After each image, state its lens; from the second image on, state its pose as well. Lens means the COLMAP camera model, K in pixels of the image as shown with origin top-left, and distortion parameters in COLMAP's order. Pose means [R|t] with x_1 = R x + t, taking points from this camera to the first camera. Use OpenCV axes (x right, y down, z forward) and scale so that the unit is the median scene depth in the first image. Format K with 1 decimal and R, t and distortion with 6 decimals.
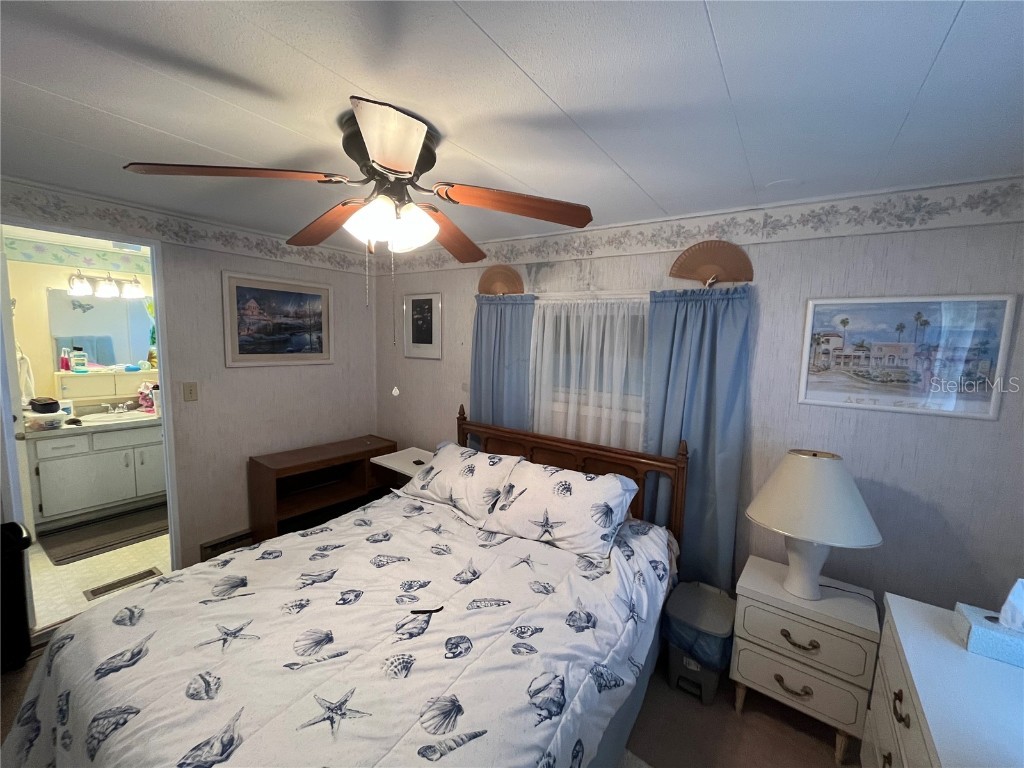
lens RADIAL K [[412.7, 0, 512.0], [0, 412.7, 384.0], [0, 0, 1]] dist [-0.002082, -0.000382]
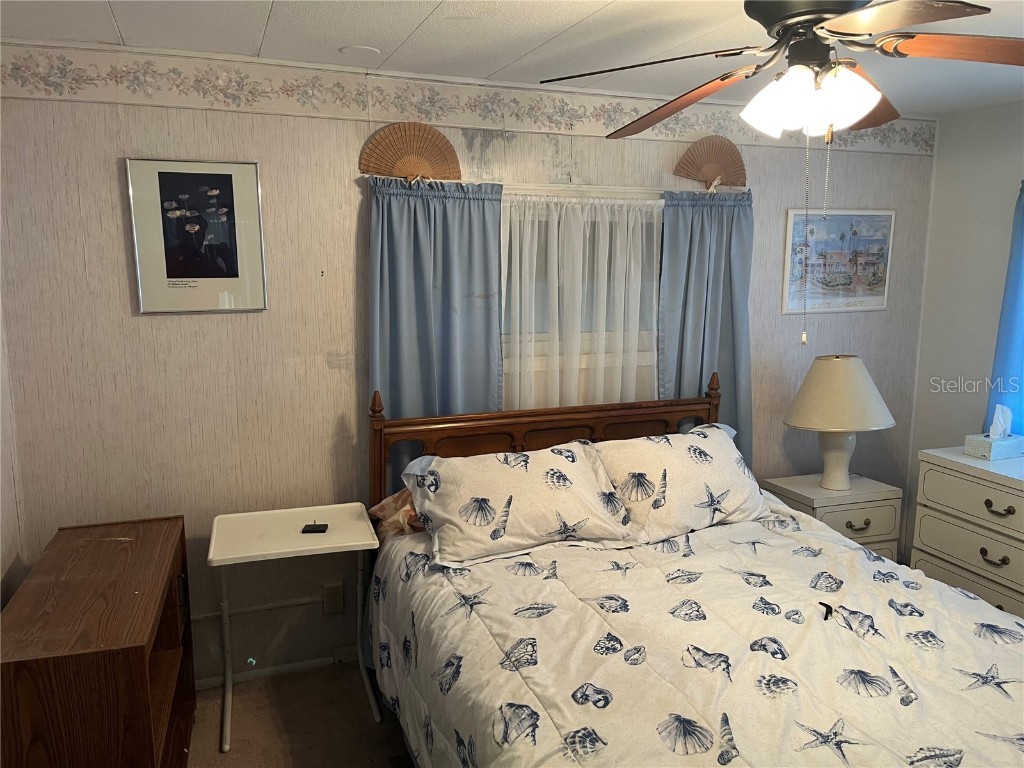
lens RADIAL K [[773.9, 0, 512.0], [0, 773.9, 384.0], [0, 0, 1]] dist [0.034975, -0.041336]
pose [[0.567754, -0.160640, 0.807372, -1.104057], [0.112156, 0.986724, 0.117456, -0.073878], [-0.815522, 0.023866, 0.578234, 0.415386]]
